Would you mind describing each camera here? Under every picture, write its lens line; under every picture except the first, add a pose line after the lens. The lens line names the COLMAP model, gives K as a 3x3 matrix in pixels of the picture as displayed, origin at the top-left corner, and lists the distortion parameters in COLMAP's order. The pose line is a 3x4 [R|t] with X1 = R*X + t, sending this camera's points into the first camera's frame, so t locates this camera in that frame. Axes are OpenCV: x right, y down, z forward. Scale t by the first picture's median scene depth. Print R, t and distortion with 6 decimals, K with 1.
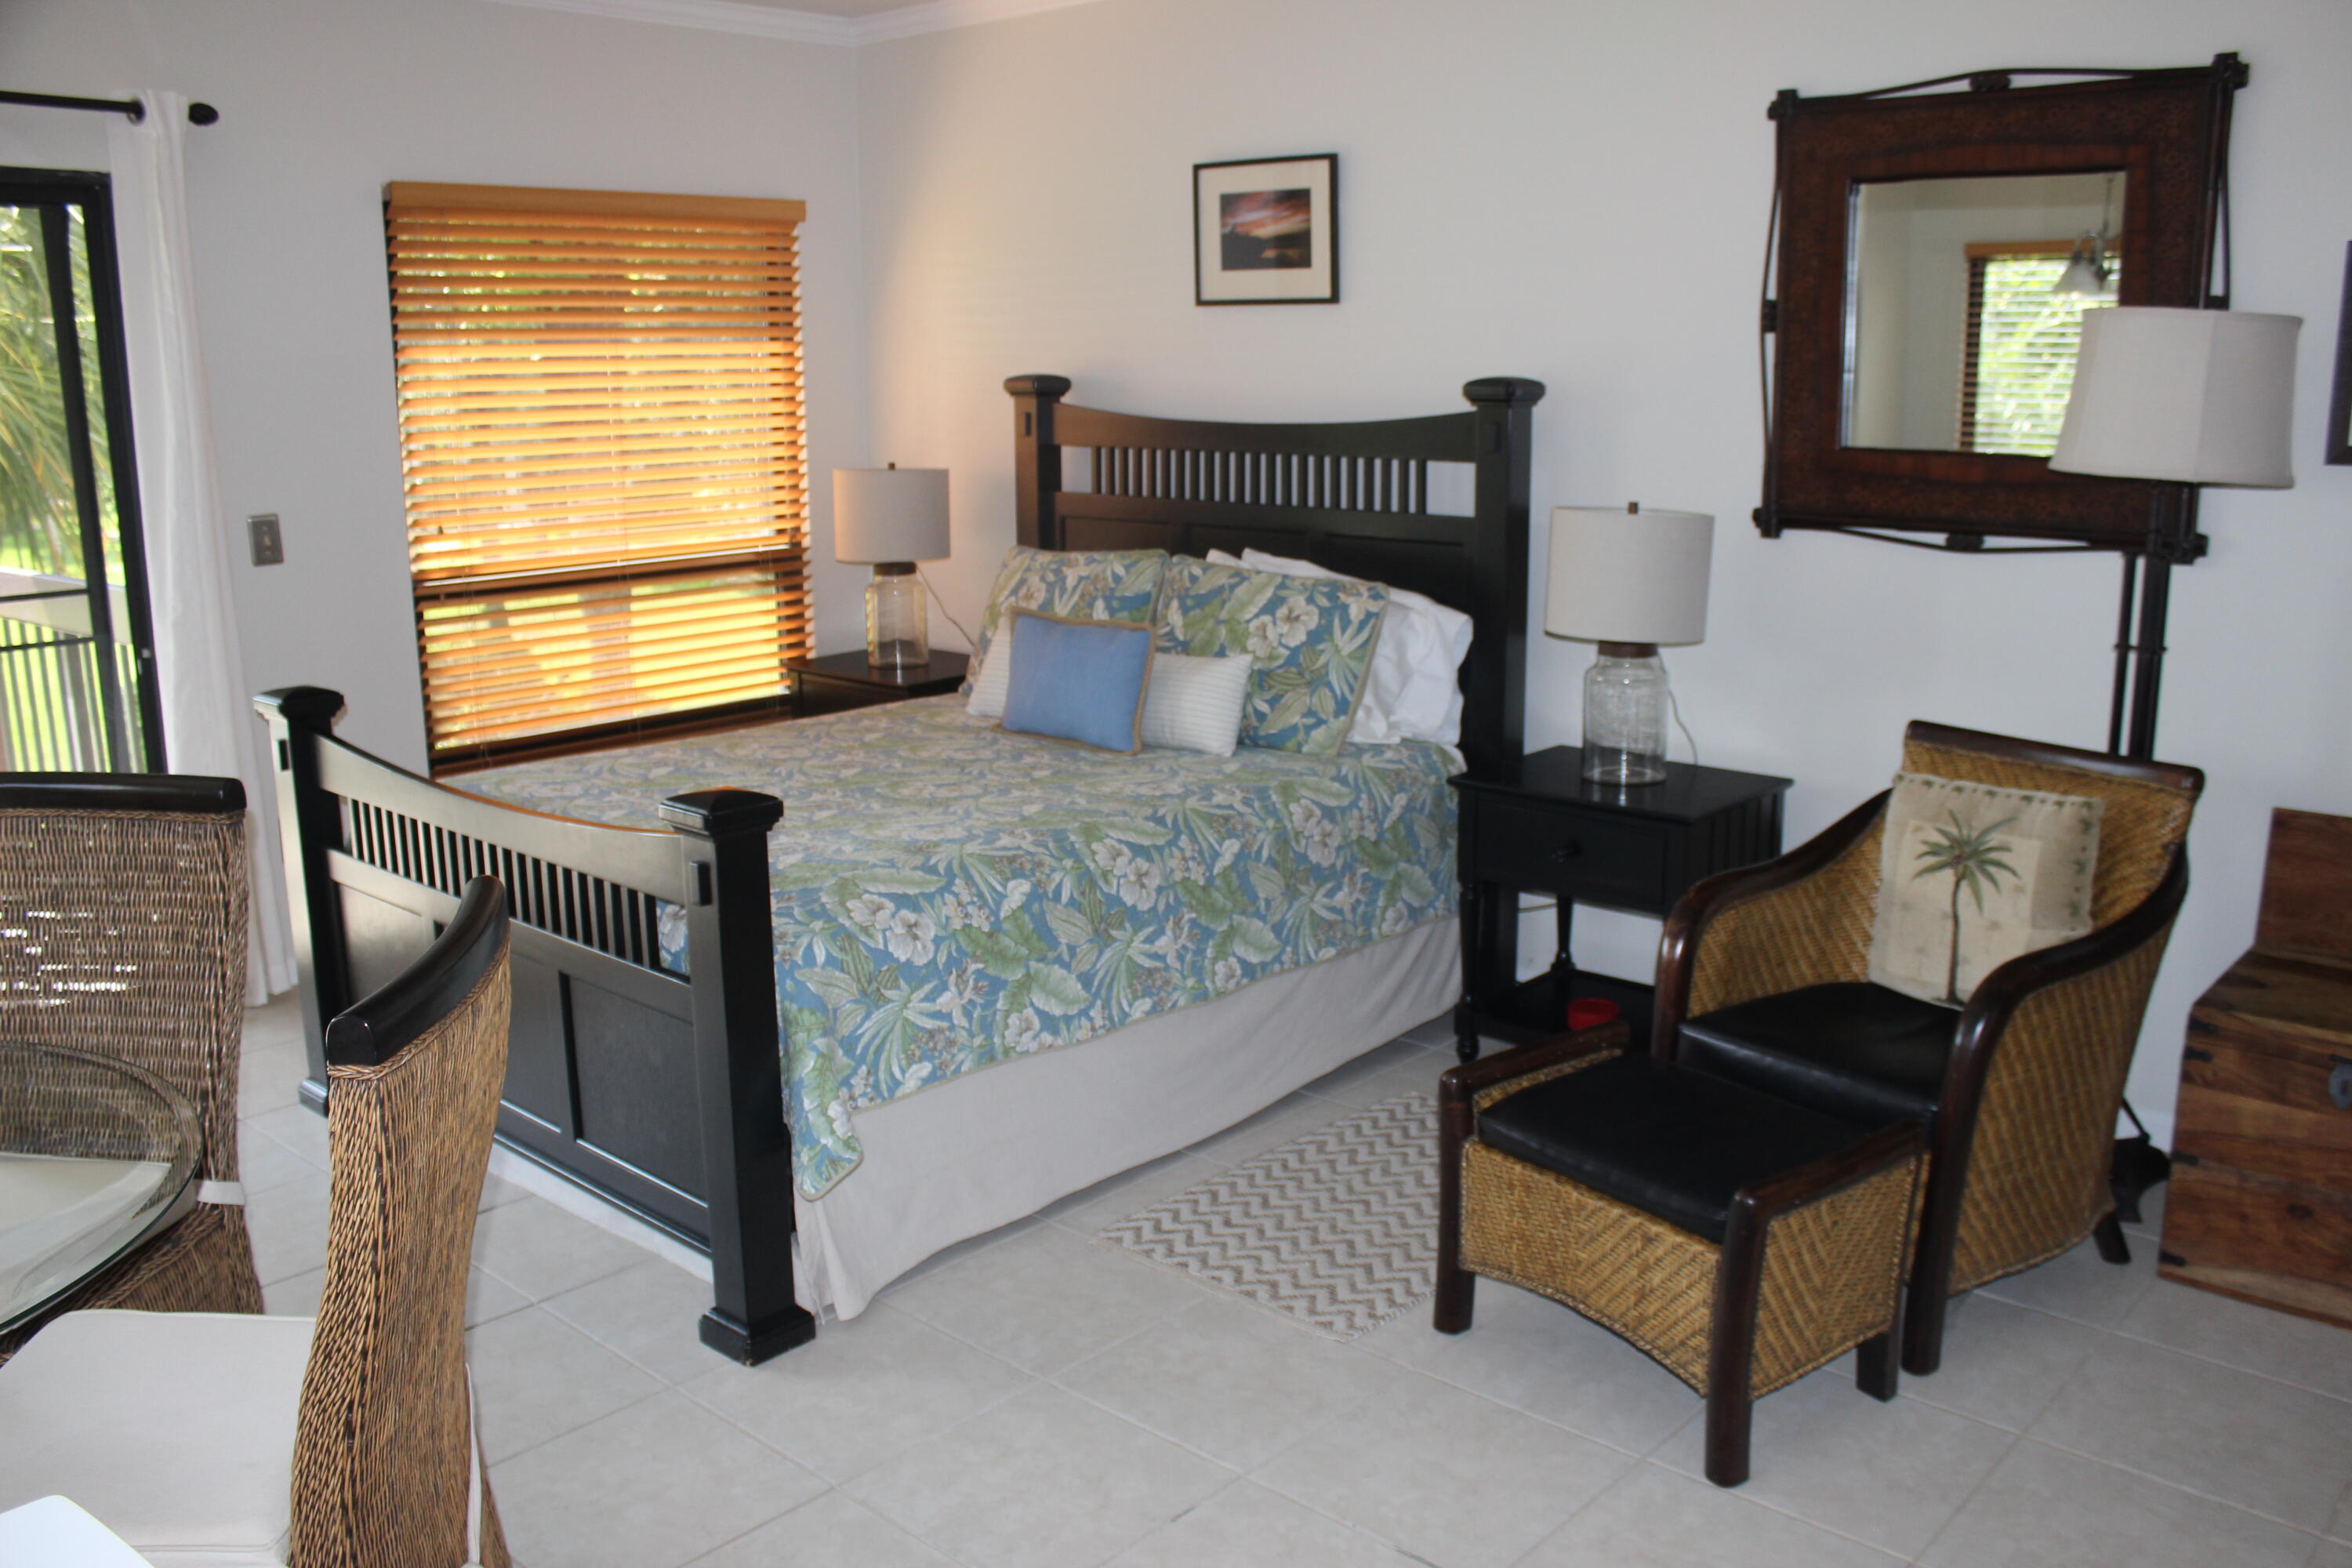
lens RADIAL K [[1982.2, 0, 1176.0], [0, 1982.2, 784.0], [0, 0, 1]] dist [-0.171762, 0.162934]
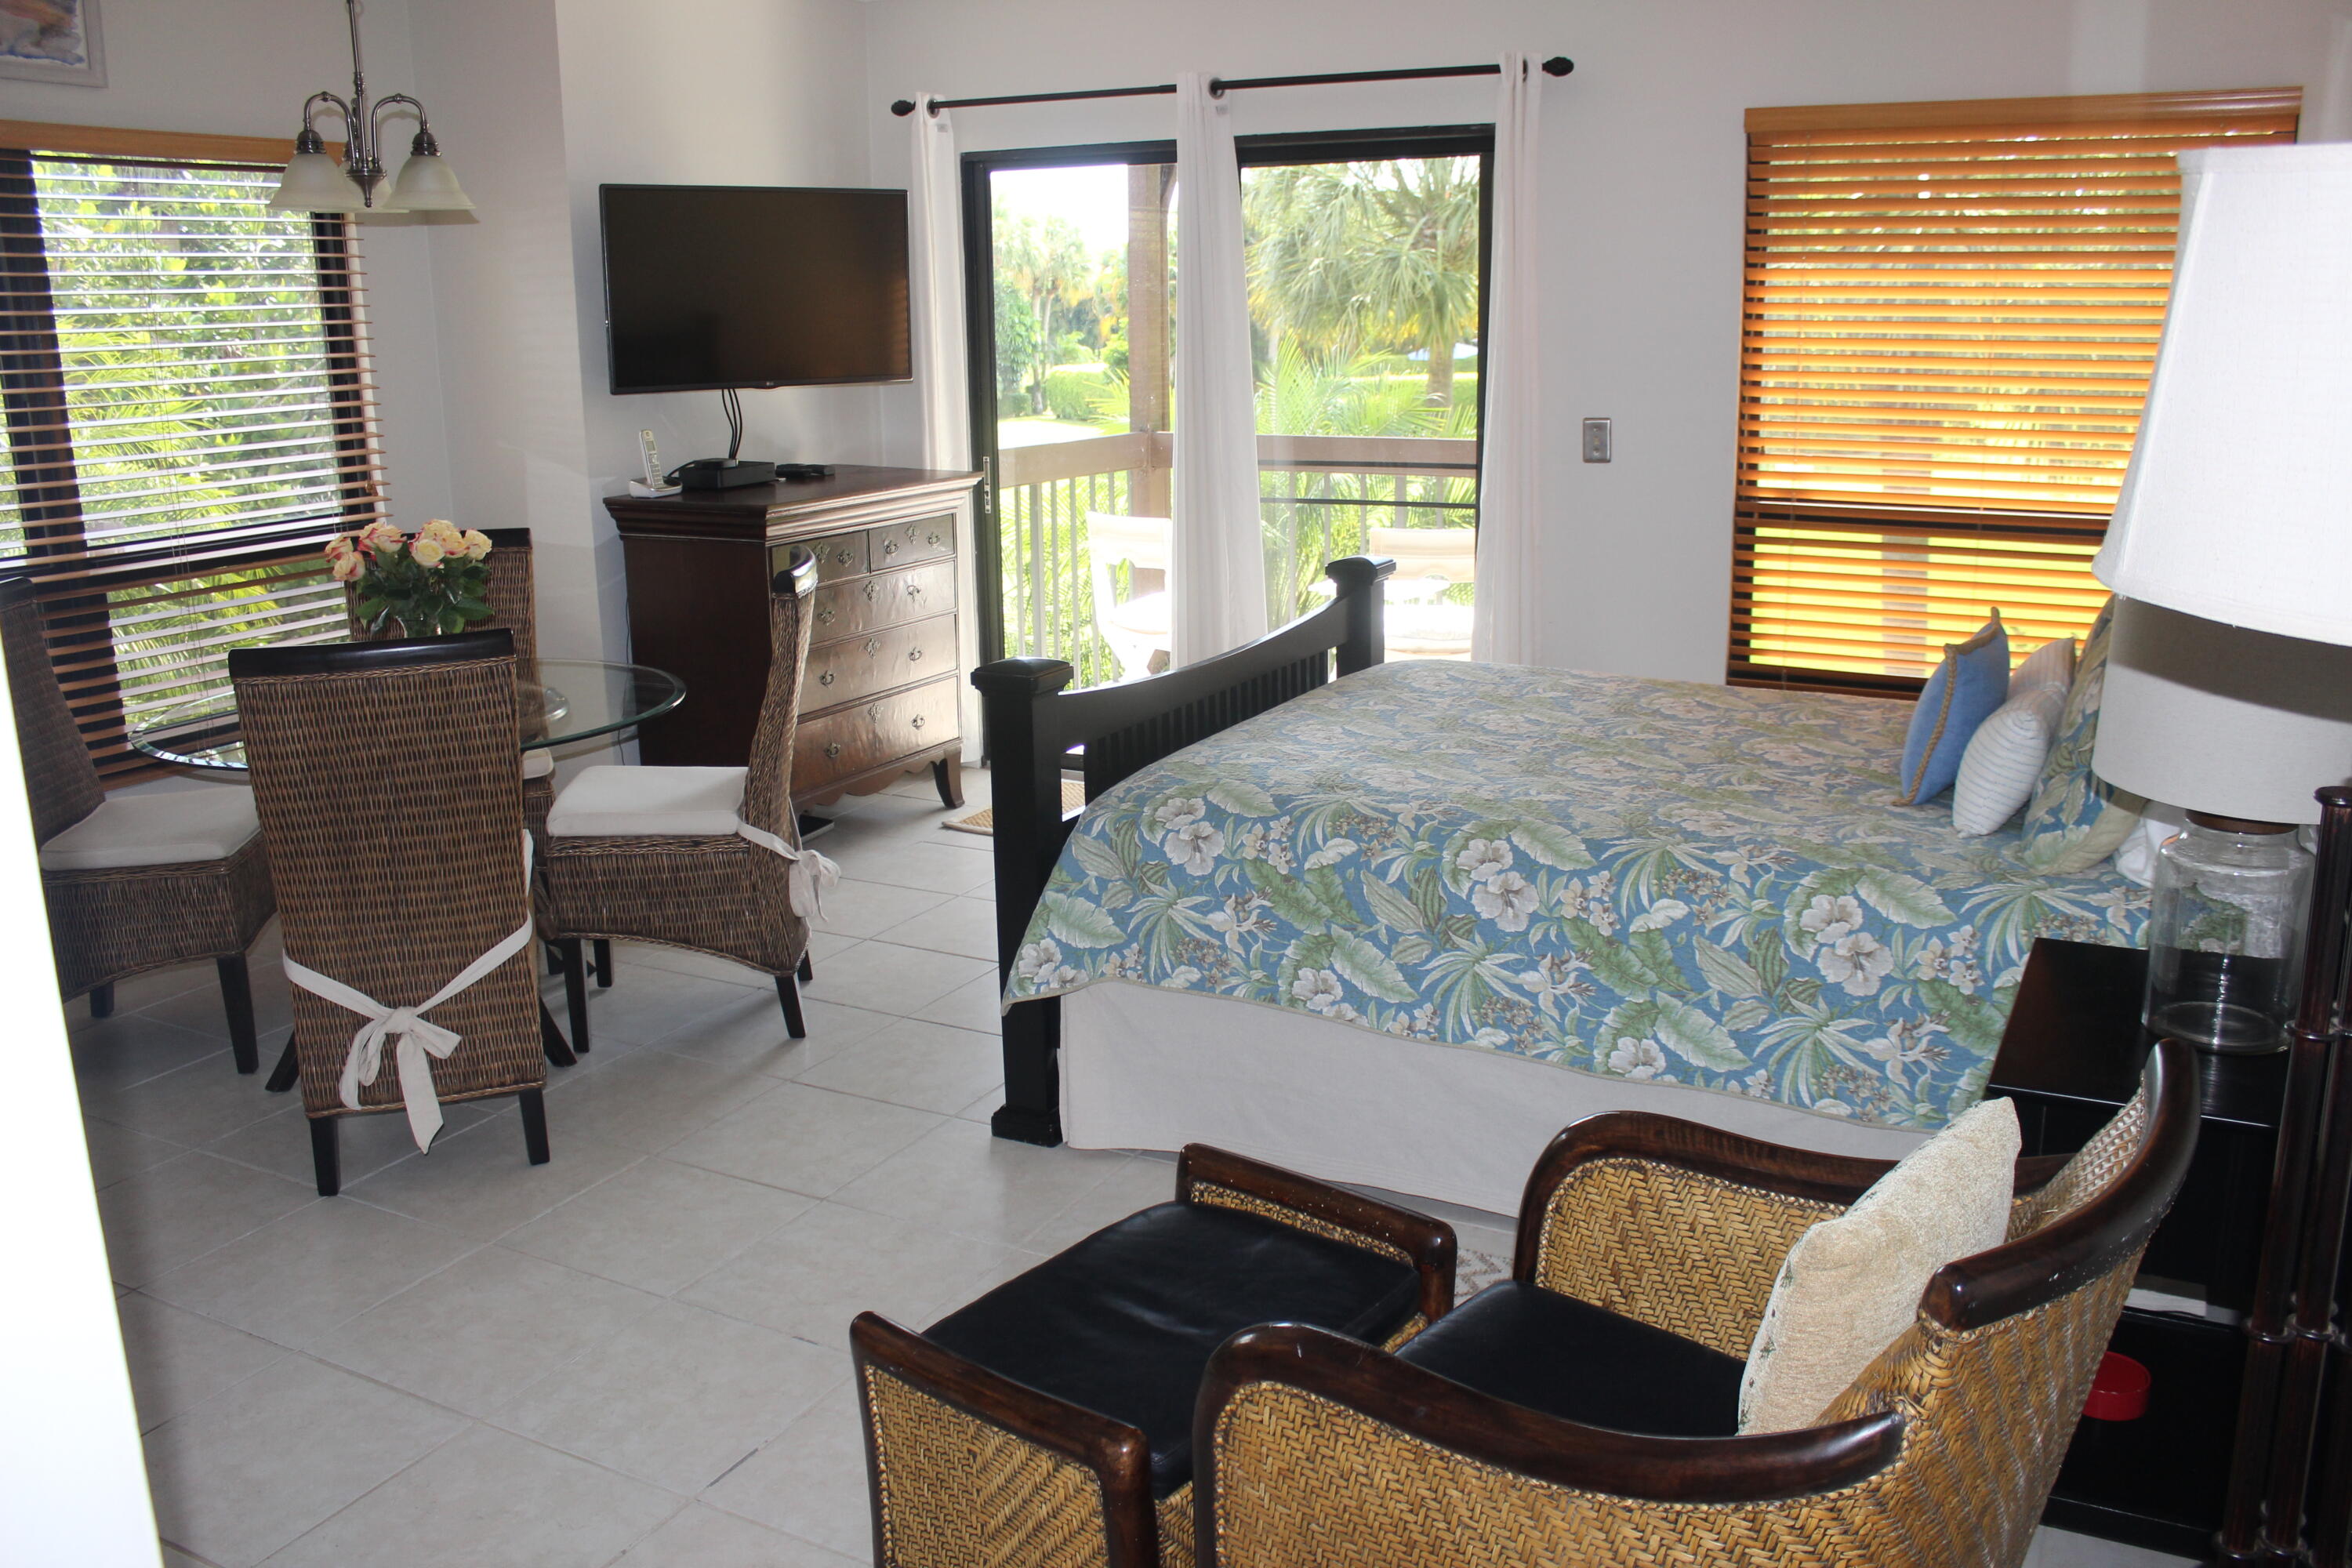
lens RADIAL K [[1828.4, 0, 1251.3], [0, 1828.4, 781.3], [0, 0, 1]] dist [-0.054394, 0.000270]
pose [[0.293752, 0.246389, -0.923581, 0.679606], [-0.197994, 0.960938, 0.193381, -0.133335], [0.935151, 0.126058, 0.331061, 0.625512]]
